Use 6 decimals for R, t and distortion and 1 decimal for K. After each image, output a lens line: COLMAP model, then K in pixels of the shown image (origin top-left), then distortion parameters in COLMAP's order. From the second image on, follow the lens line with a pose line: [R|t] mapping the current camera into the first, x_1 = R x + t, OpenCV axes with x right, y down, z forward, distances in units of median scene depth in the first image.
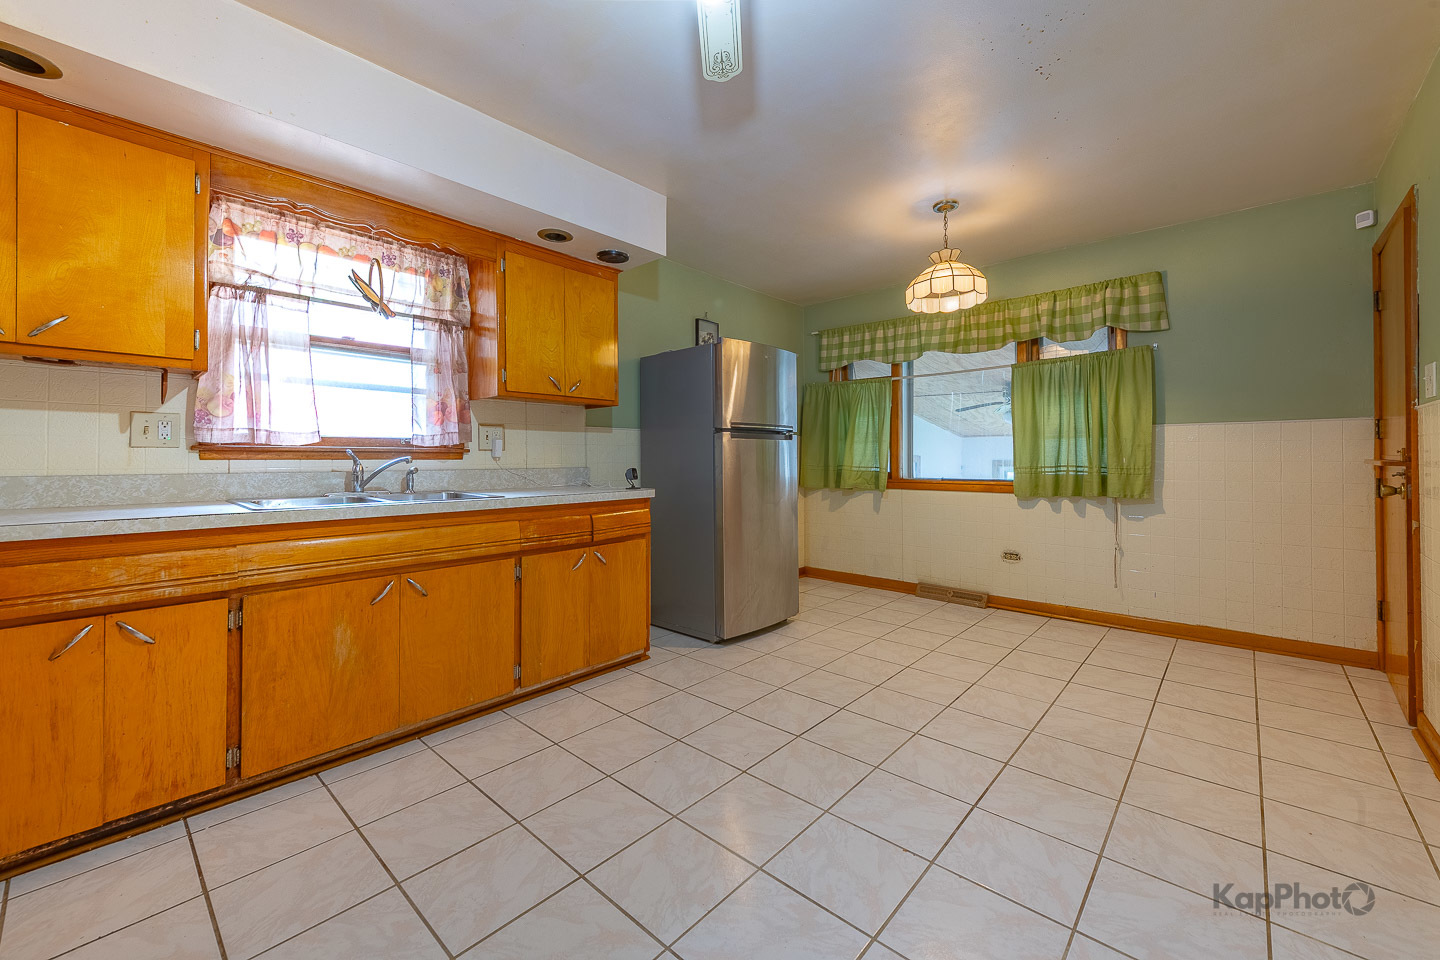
lens RADIAL K [[624.0, 0, 611.0], [0, 624.0, 453.2], [0, 0, 1]] dist [0.002715, -0.000113]
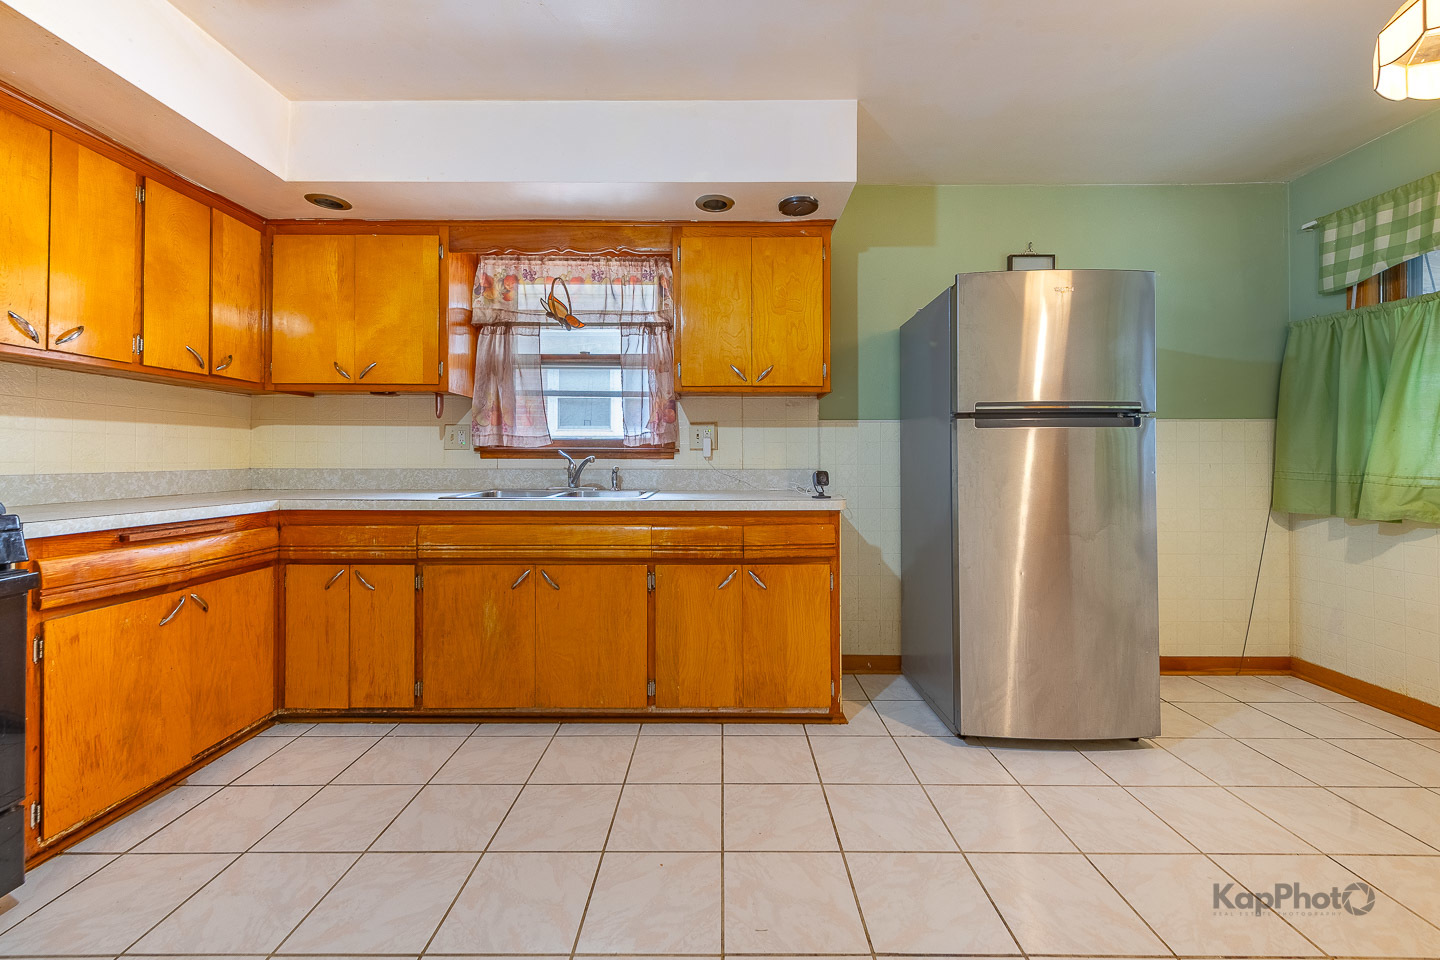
lens RADIAL K [[552.4, 0, 620.0], [0, 552.4, 454.3], [0, 0, 1]] dist [0.018209, -0.005699]
pose [[0.703131, -0.003089, -0.711054, 0.366643], [0.004030, 0.999992, -0.000359, 0.002666], [0.711049, -0.002613, 0.703138, 0.354347]]
